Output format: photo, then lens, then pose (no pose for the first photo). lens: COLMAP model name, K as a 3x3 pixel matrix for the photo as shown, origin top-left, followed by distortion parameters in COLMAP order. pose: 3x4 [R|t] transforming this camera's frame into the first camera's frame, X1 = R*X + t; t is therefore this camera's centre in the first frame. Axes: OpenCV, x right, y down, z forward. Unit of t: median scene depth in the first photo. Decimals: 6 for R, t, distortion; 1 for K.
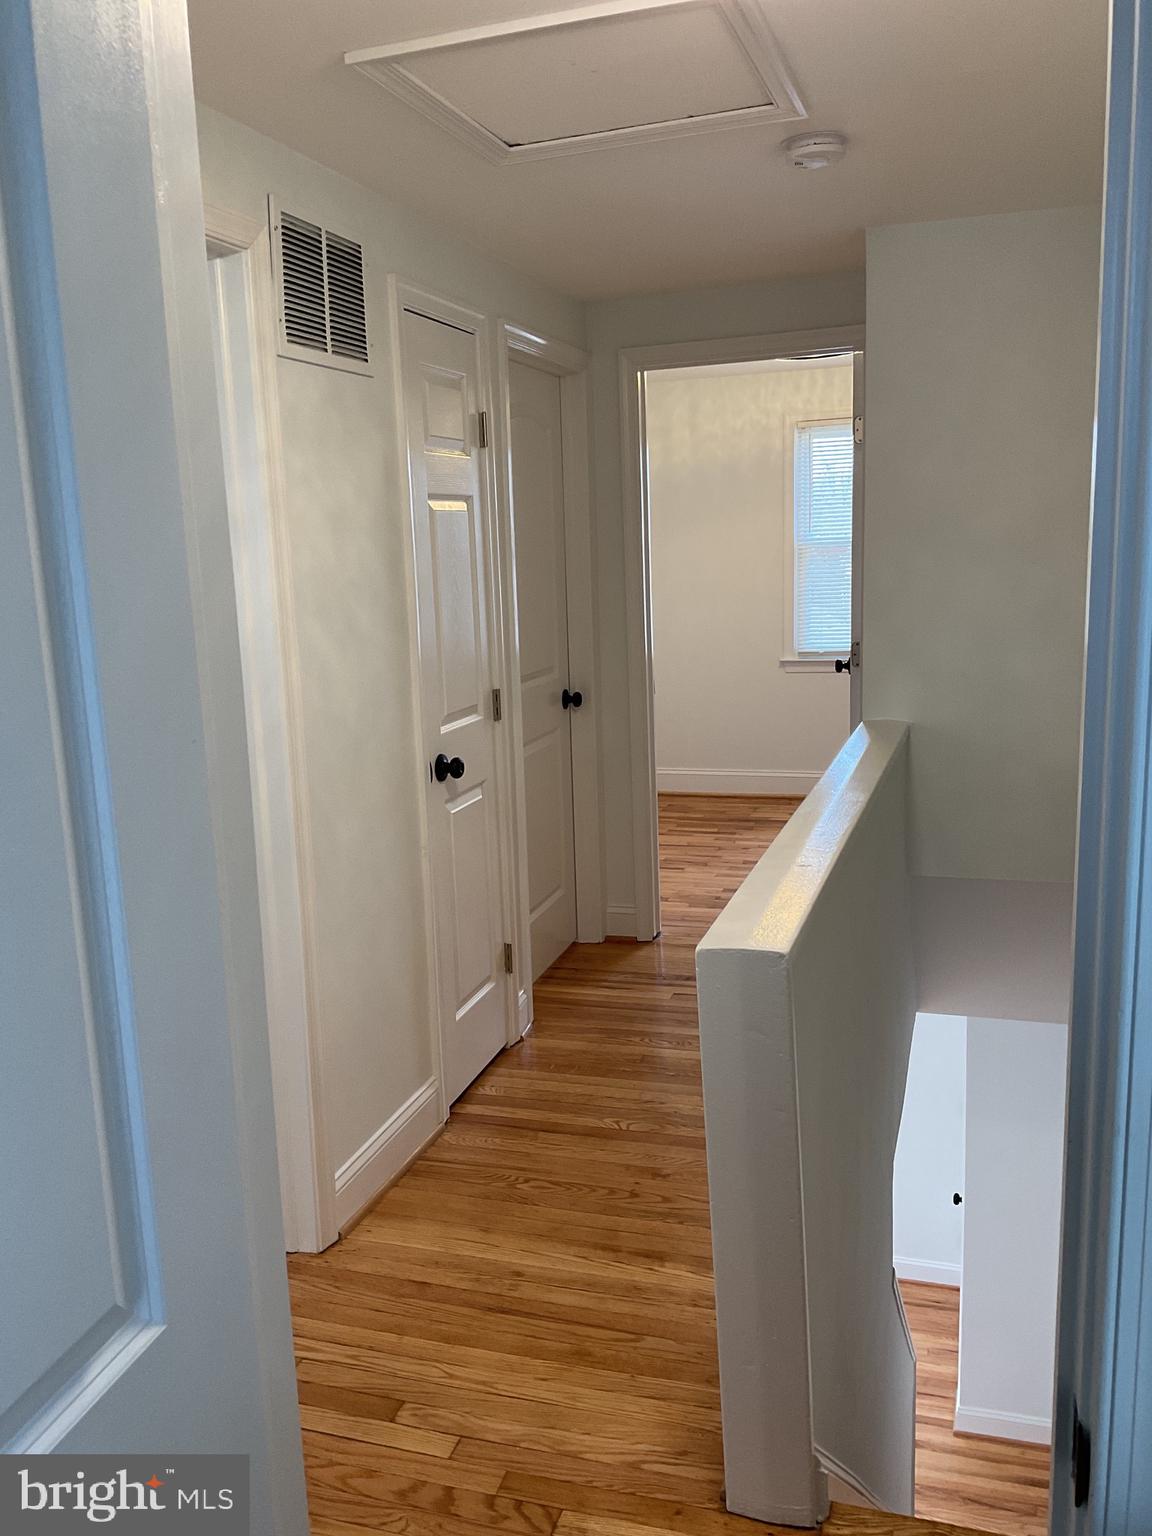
lens RADIAL K [[1267.6, 0, 567.3], [0, 1267.6, 765.7], [0, 0, 1]] dist [0.071057, -0.109284]
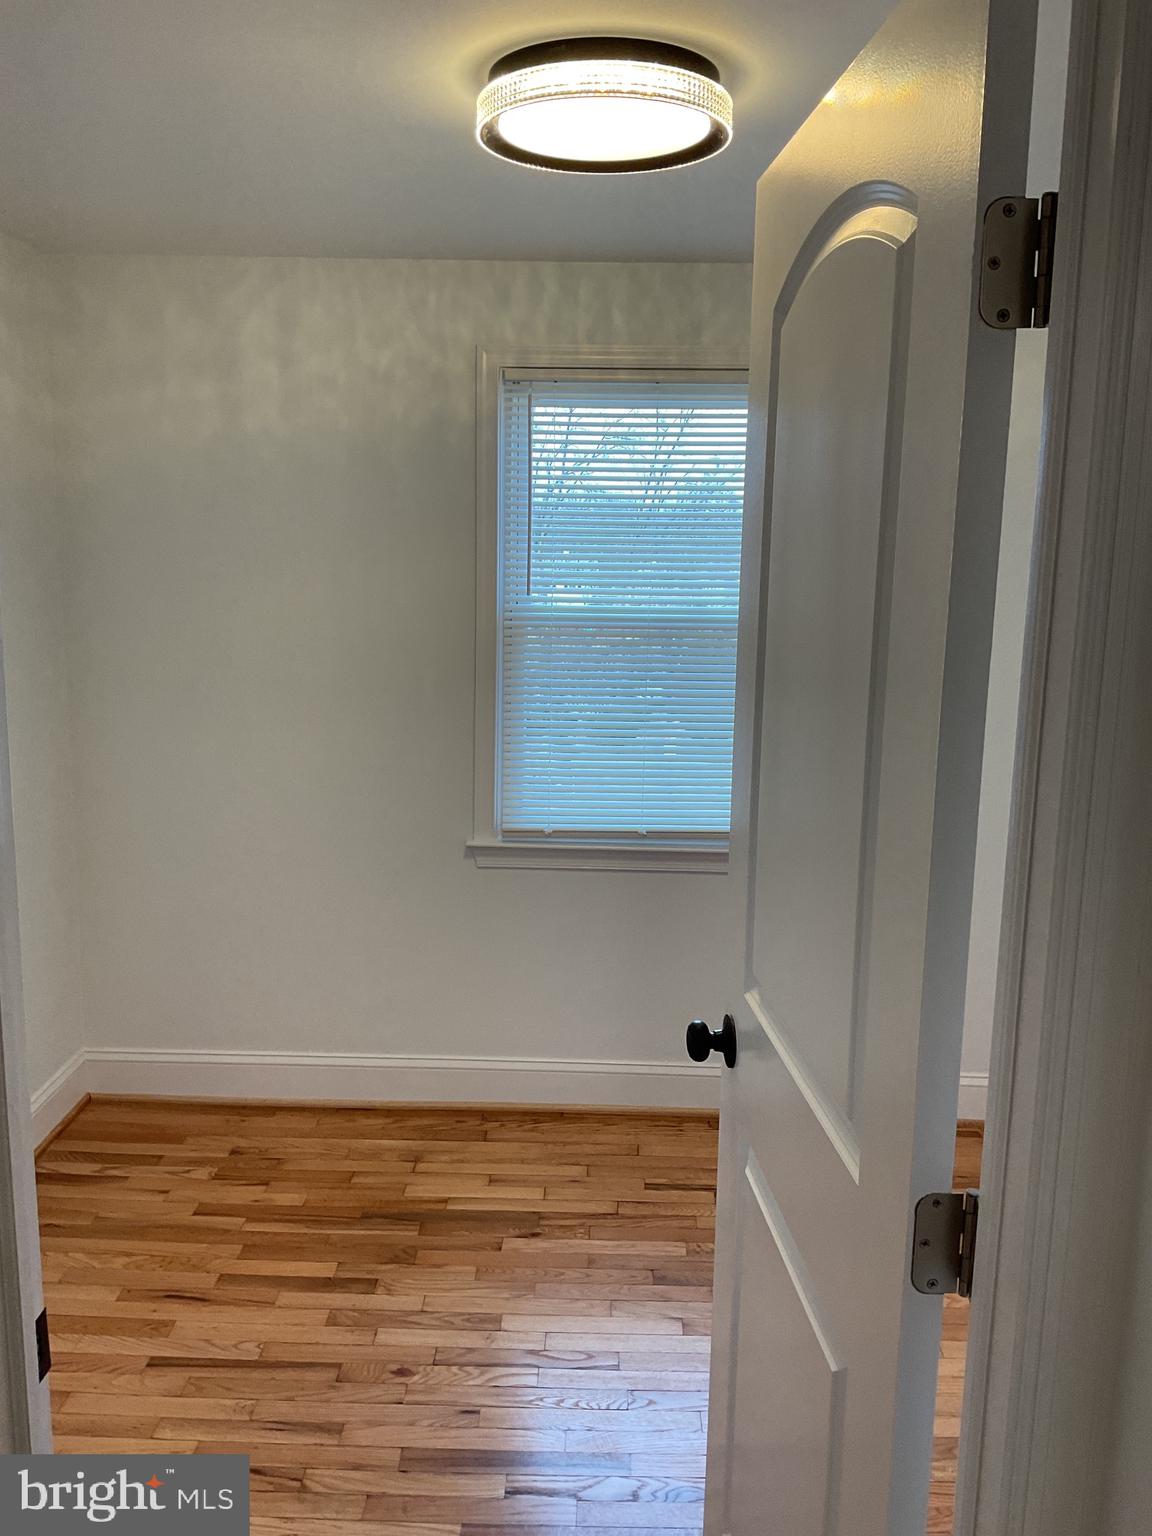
lens RADIAL K [[1267.6, 0, 578.0], [0, 1267.6, 763.7], [0, 0, 1]] dist [0.071057, -0.109284]
pose [[0.955225, 0.004397, 0.295848, 0.093258], [-0.001635, 0.999953, -0.009585, -0.165613], [-0.295876, 0.008672, 0.955187, 0.768121]]
